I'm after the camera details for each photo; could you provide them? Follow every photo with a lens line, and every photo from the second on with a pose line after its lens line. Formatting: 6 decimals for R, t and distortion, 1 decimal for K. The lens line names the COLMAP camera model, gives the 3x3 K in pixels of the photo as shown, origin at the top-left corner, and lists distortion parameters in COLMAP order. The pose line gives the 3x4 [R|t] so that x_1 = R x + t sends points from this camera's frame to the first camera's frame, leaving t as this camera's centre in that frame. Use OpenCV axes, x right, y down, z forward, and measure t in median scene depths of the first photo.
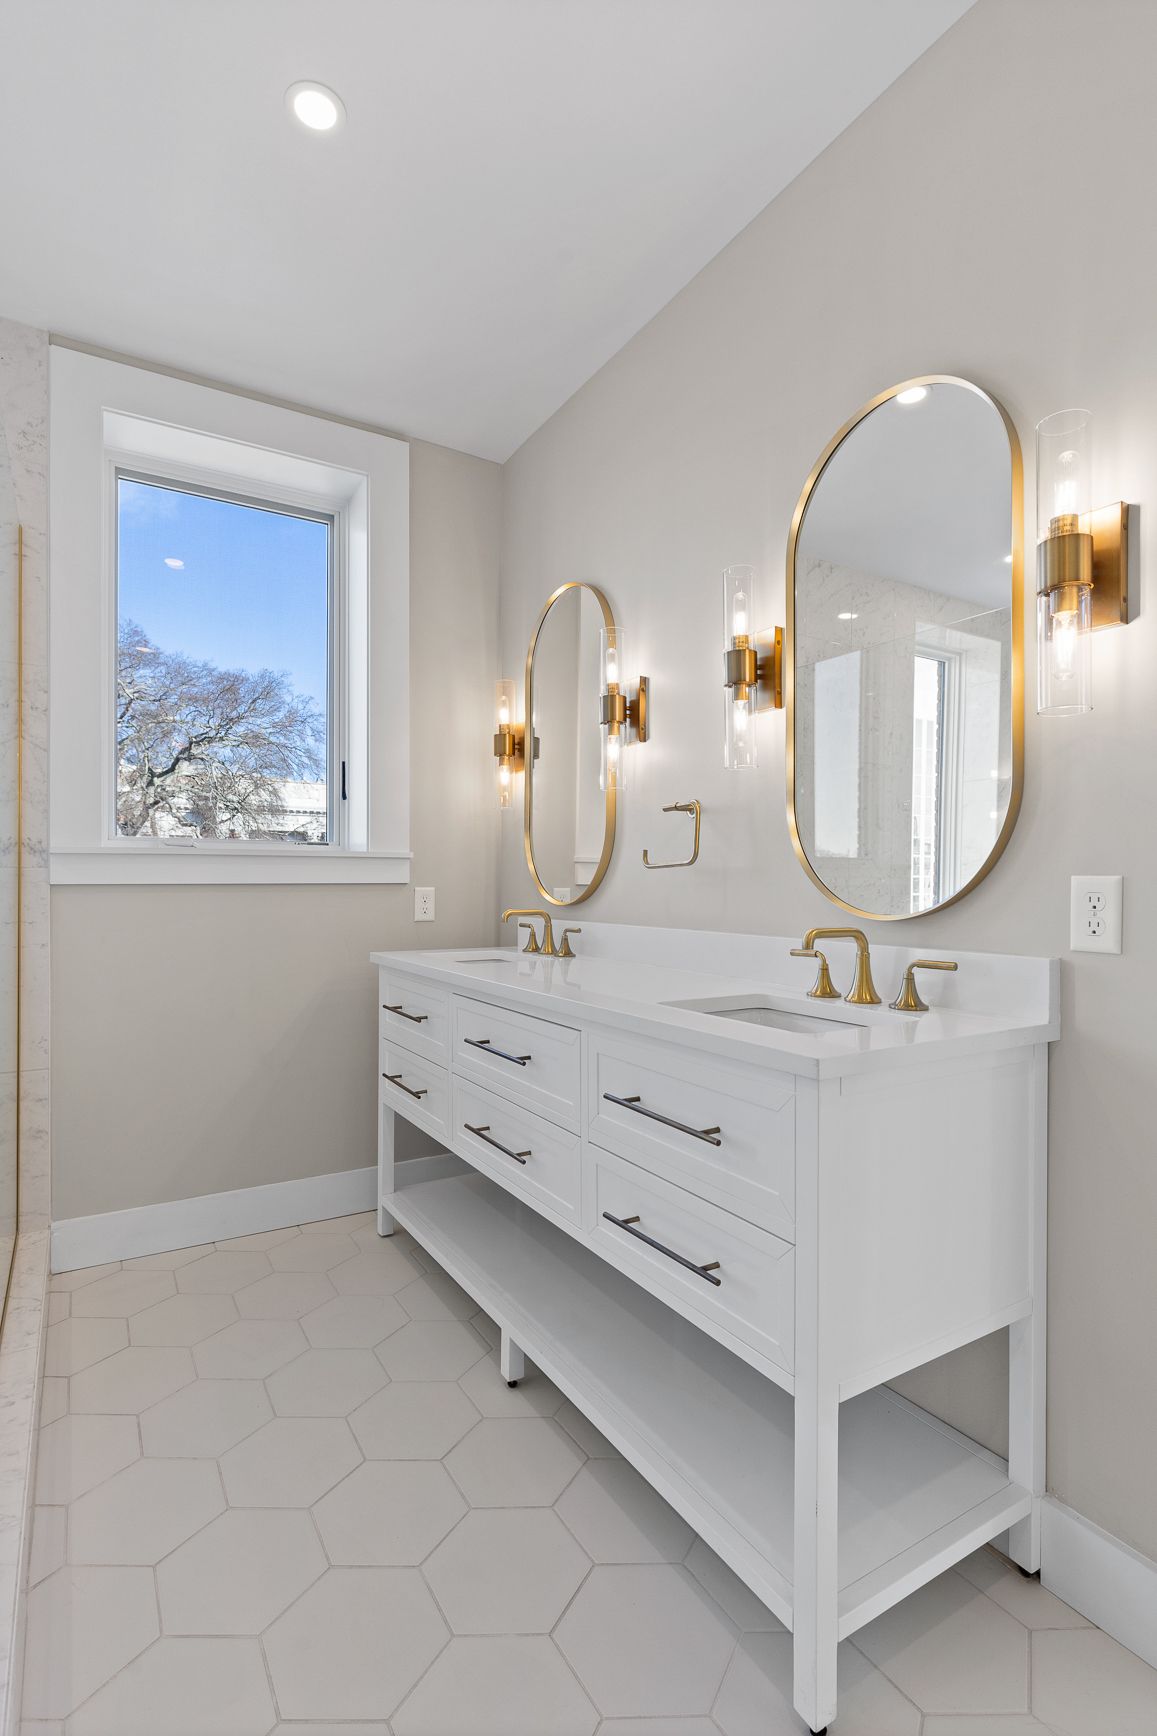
lens RADIAL K [[840.1, 0, 585.2], [0, 840.1, 886.5], [0, 0, 1]] dist [0.000495, -0.000342]
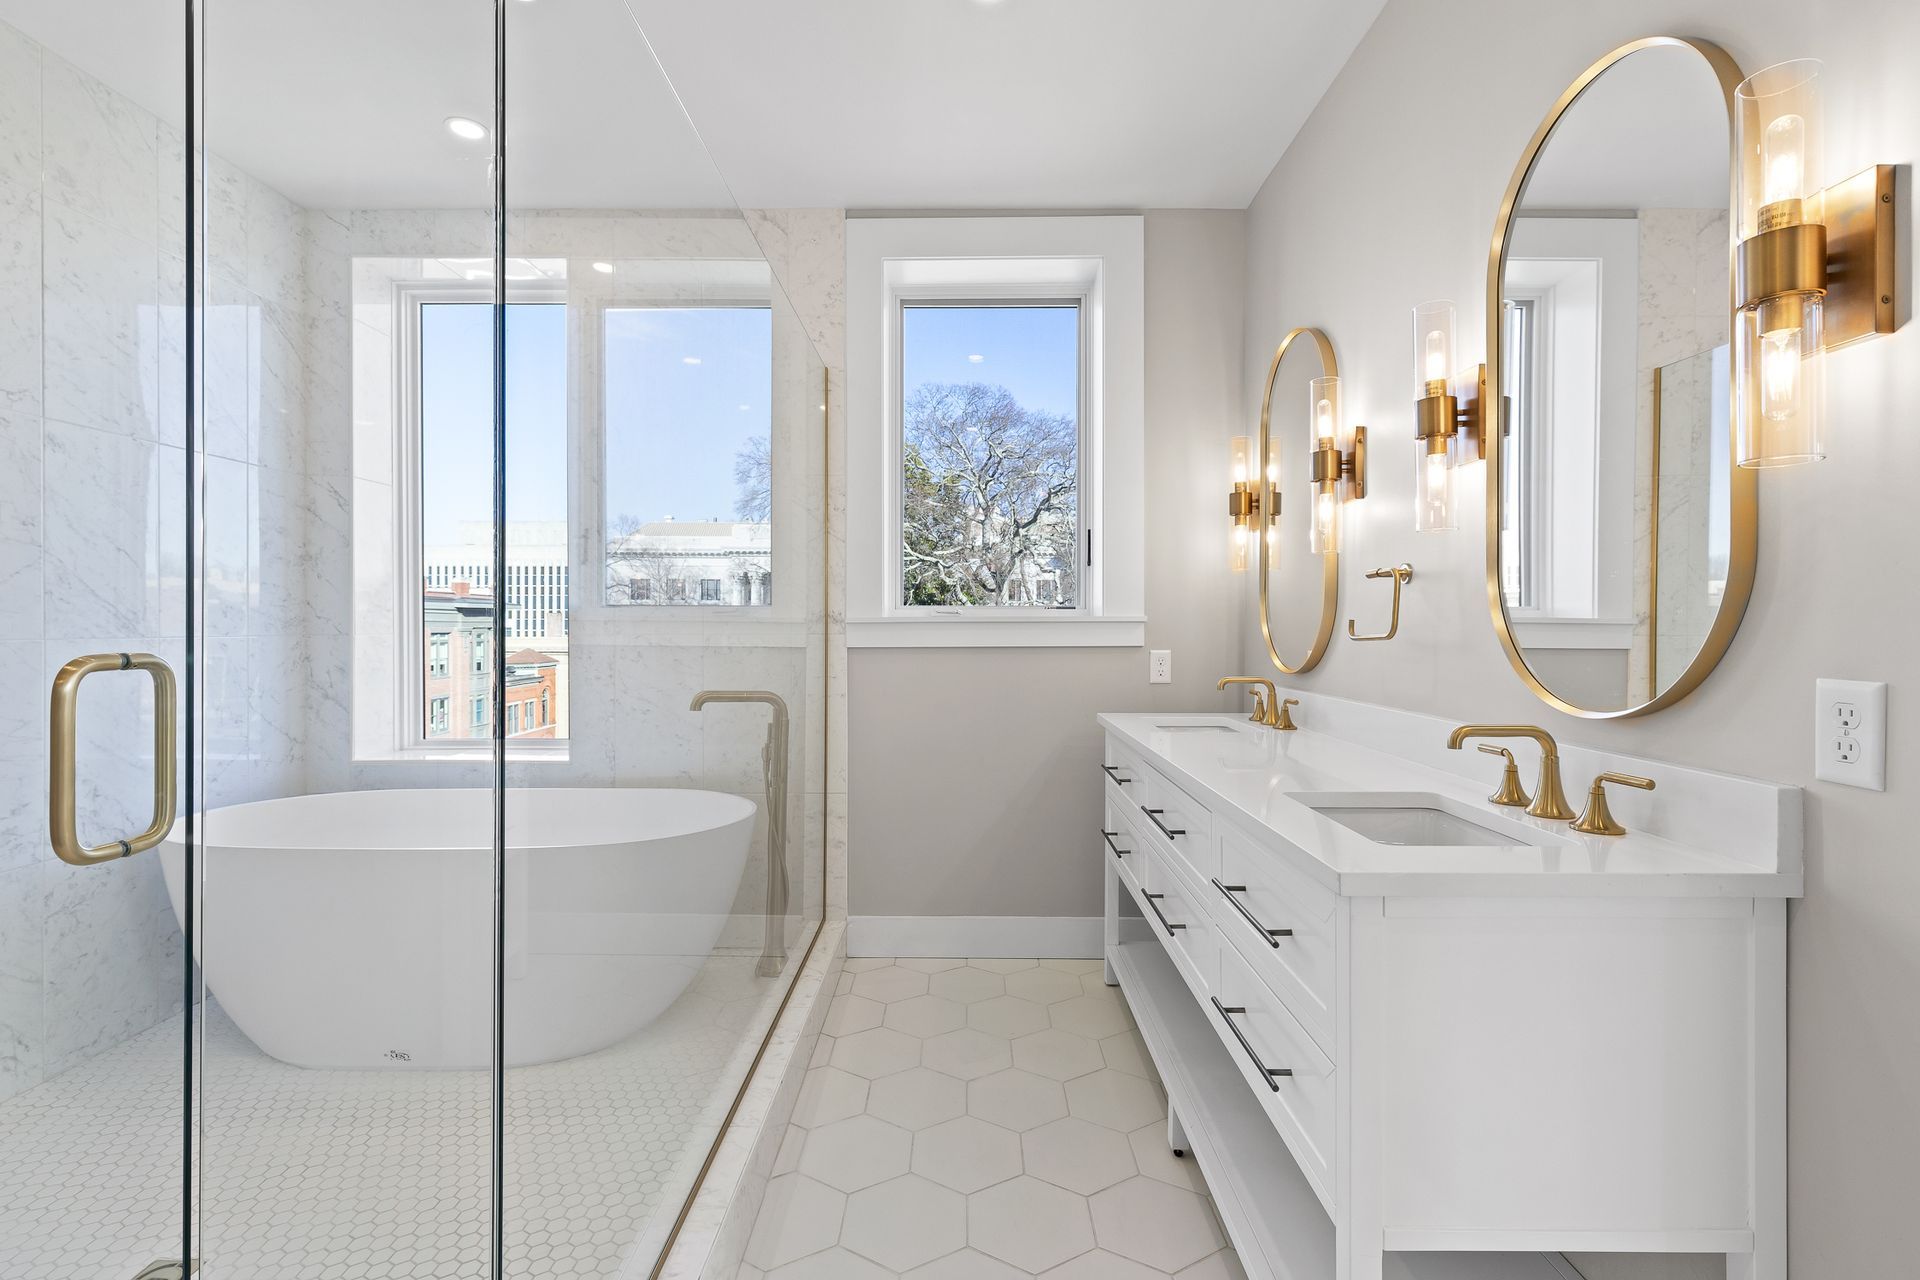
lens RADIAL K [[879.0, 0, 961.5], [0, 879.0, 626.5], [0, 0, 1]] dist [0.003953, -0.000253]
pose [[0.851527, 0.000490, -0.524311, 0.246729], [-0.000938, 0.999999, -0.000590, -0.040849], [0.524310, 0.000994, 0.851527, -0.039948]]
